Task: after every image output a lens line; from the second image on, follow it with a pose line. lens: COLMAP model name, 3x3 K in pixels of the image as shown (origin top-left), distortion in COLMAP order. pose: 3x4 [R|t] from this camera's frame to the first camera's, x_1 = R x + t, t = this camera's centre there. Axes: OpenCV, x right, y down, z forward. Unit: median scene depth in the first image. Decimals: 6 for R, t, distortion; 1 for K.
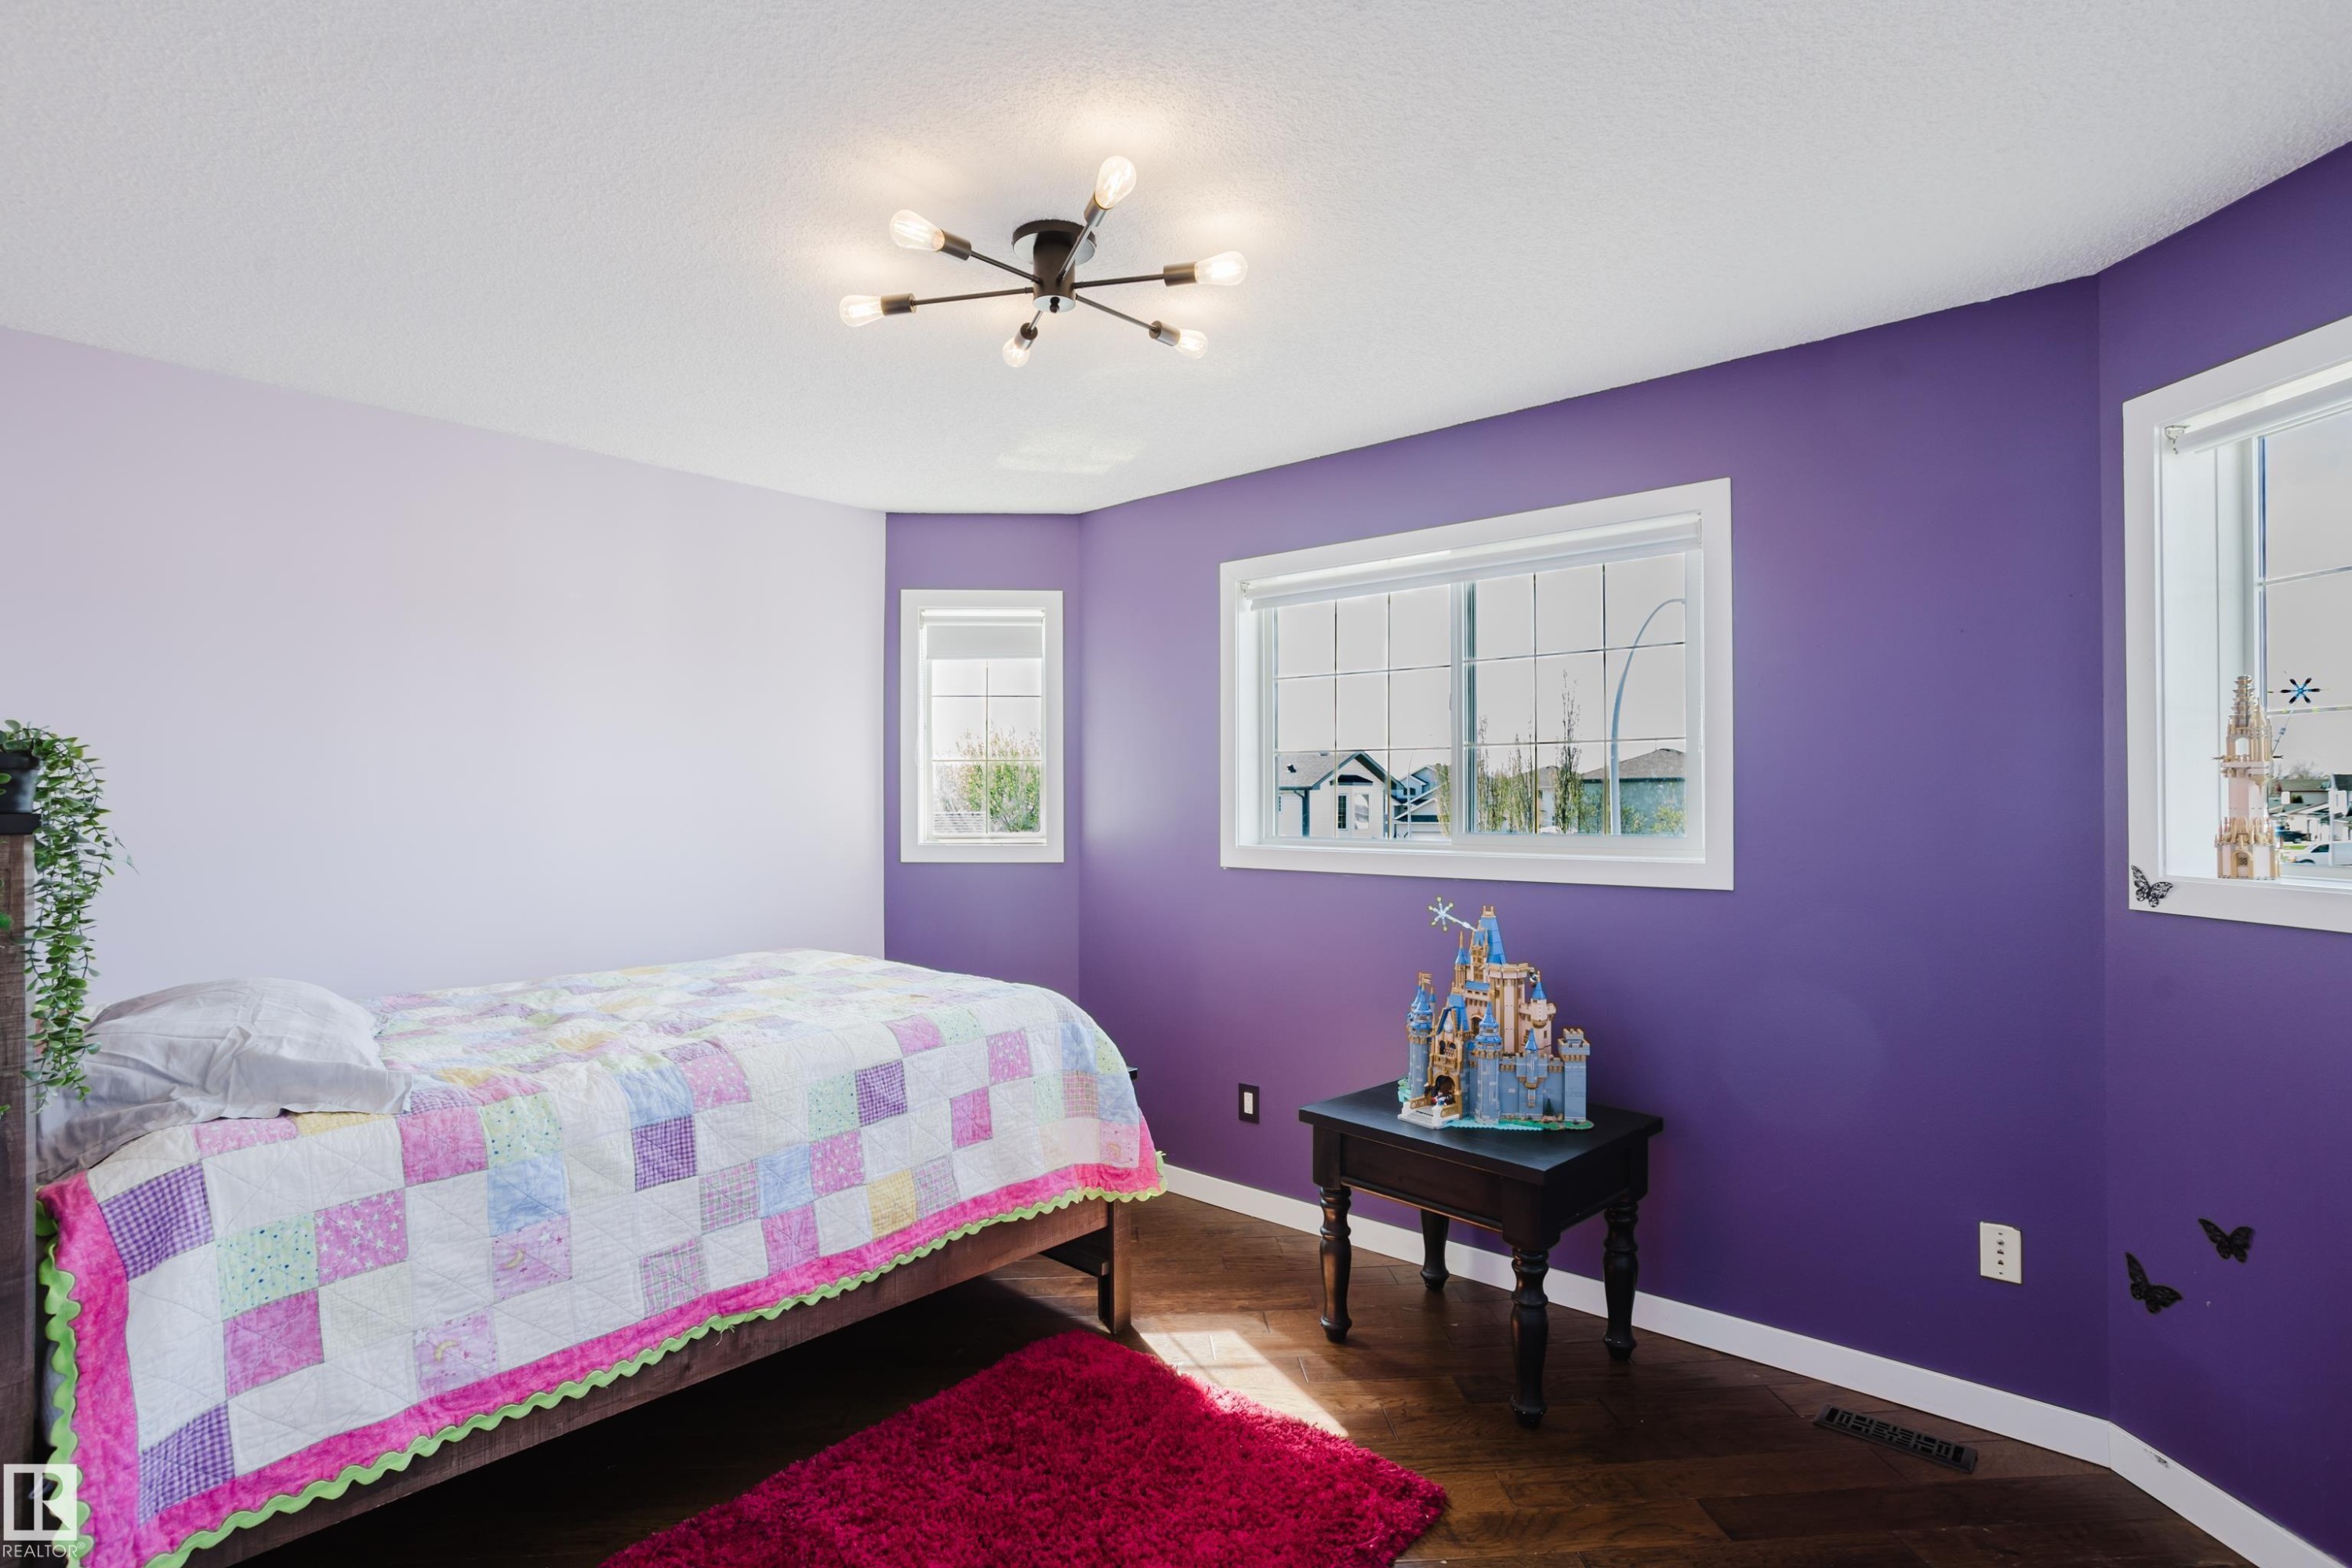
lens RADIAL K [[1144.7, 0, 1170.5], [0, 1144.7, 759.7], [0, 0, 1]] dist [-0.046841, 0.030524]
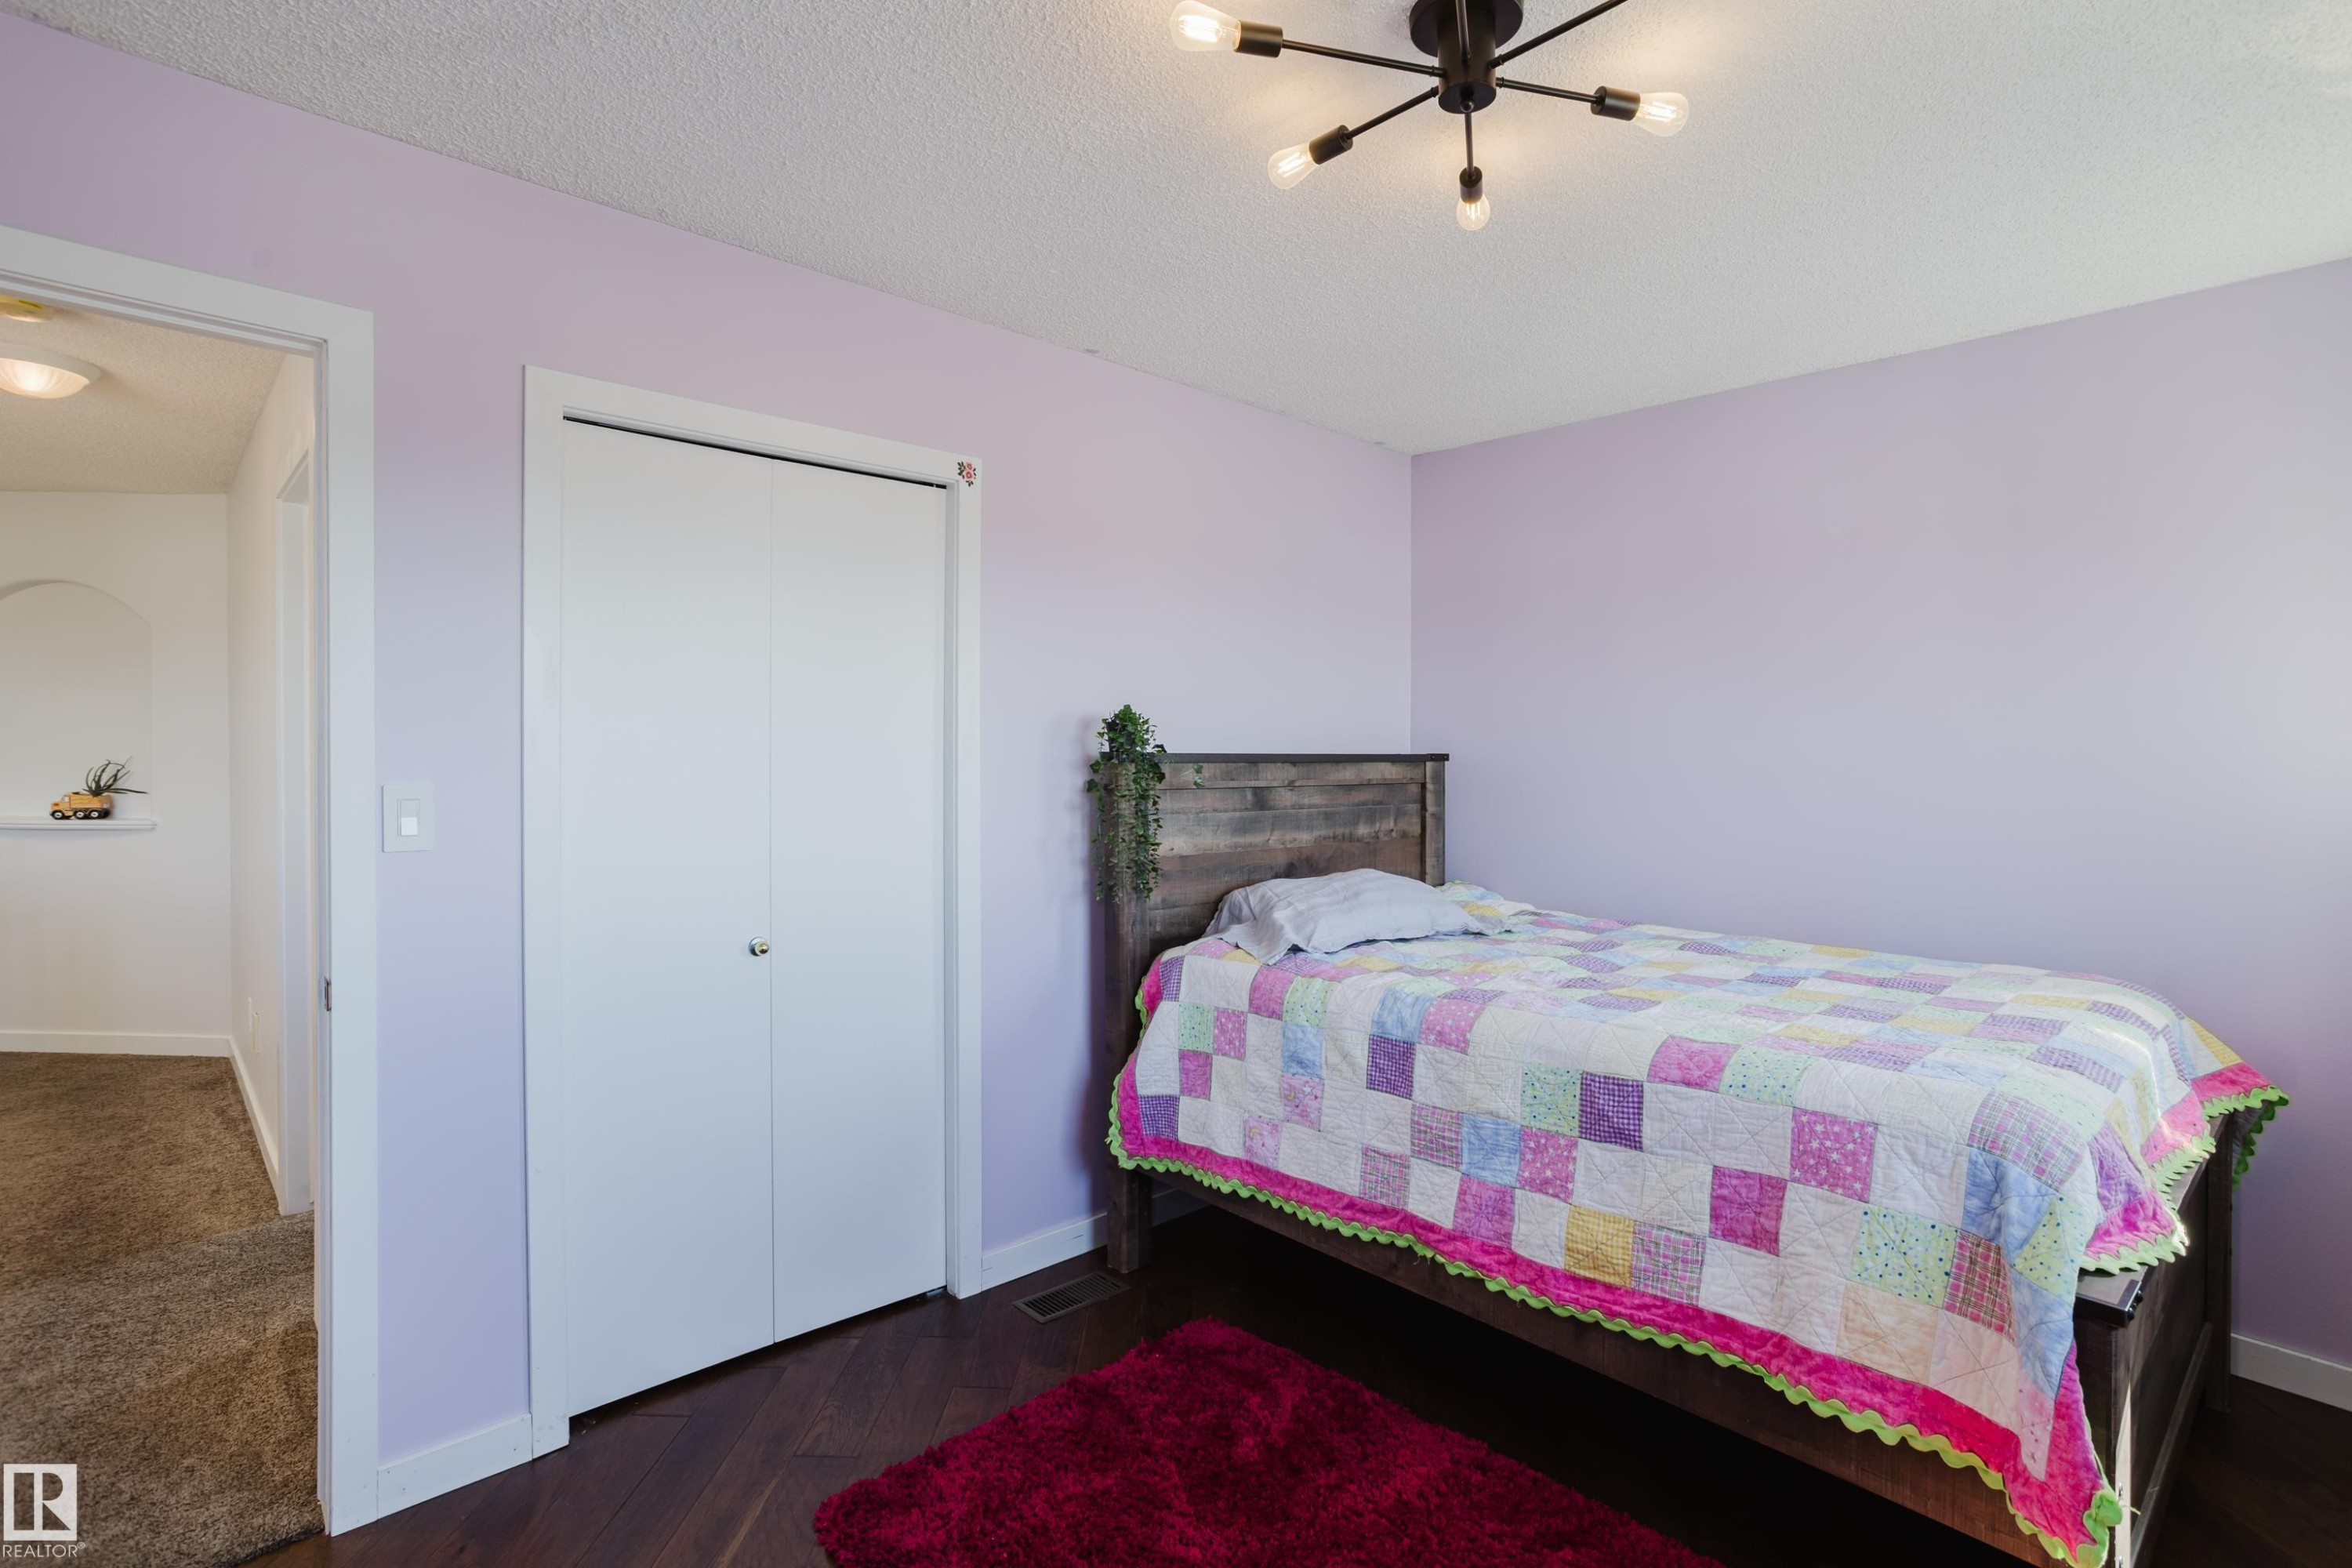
lens RADIAL K [[1144.7, 0, 1170.5], [0, 1144.7, 759.7], [0, 0, 1]] dist [-0.046841, 0.030524]
pose [[-0.106086, 0.002493, -0.994354, 0.678167], [0.013930, 0.999902, 0.001021, 0.039609], [0.994259, -0.013743, -0.106110, 0.888115]]
